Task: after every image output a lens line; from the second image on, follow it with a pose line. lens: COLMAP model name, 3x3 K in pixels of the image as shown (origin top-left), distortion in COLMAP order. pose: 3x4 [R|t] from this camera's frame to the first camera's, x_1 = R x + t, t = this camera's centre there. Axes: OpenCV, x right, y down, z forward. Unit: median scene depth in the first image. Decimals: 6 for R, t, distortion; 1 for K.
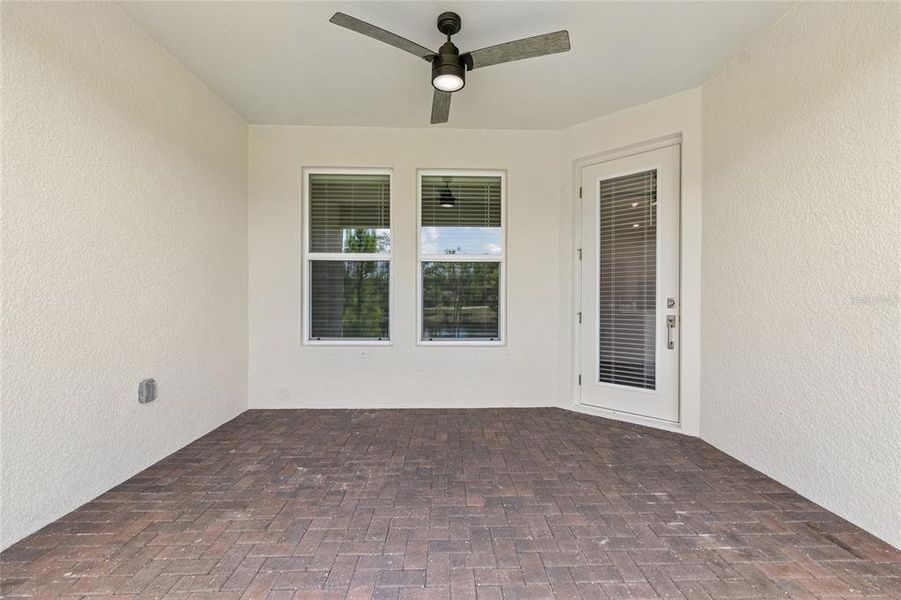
lens RADIAL K [[399.2, 0, 455.1], [0, 399.2, 303.0], [0, 0, 1]] dist [0.001273, -0.000273]
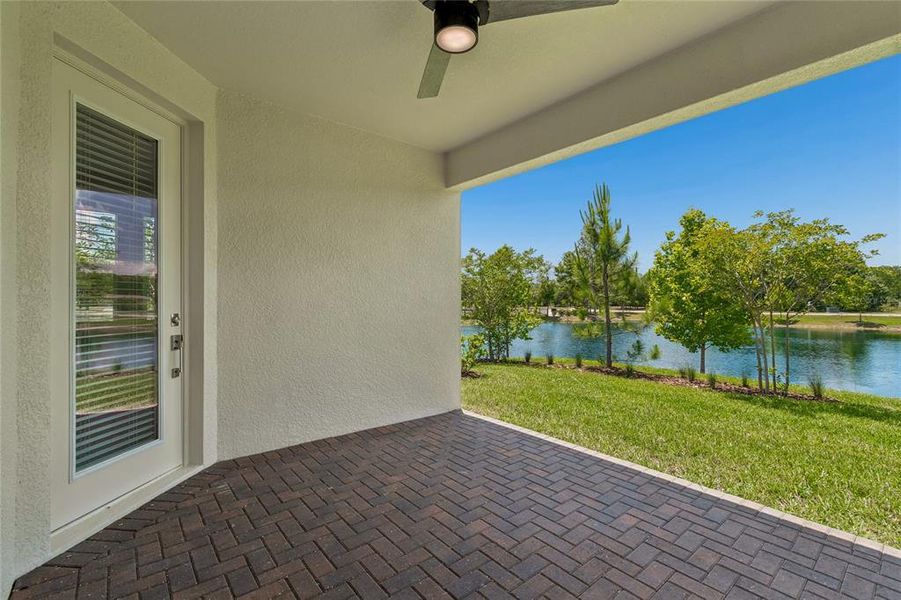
lens RADIAL K [[399.2, 0, 455.1], [0, 399.2, 303.0], [0, 0, 1]] dist [0.001273, -0.000273]
pose [[-0.620975, -0.007059, 0.783798, -0.455177], [0.003091, 0.999930, 0.011455, -0.042952], [-0.783824, 0.009536, -0.620910, 1.110030]]
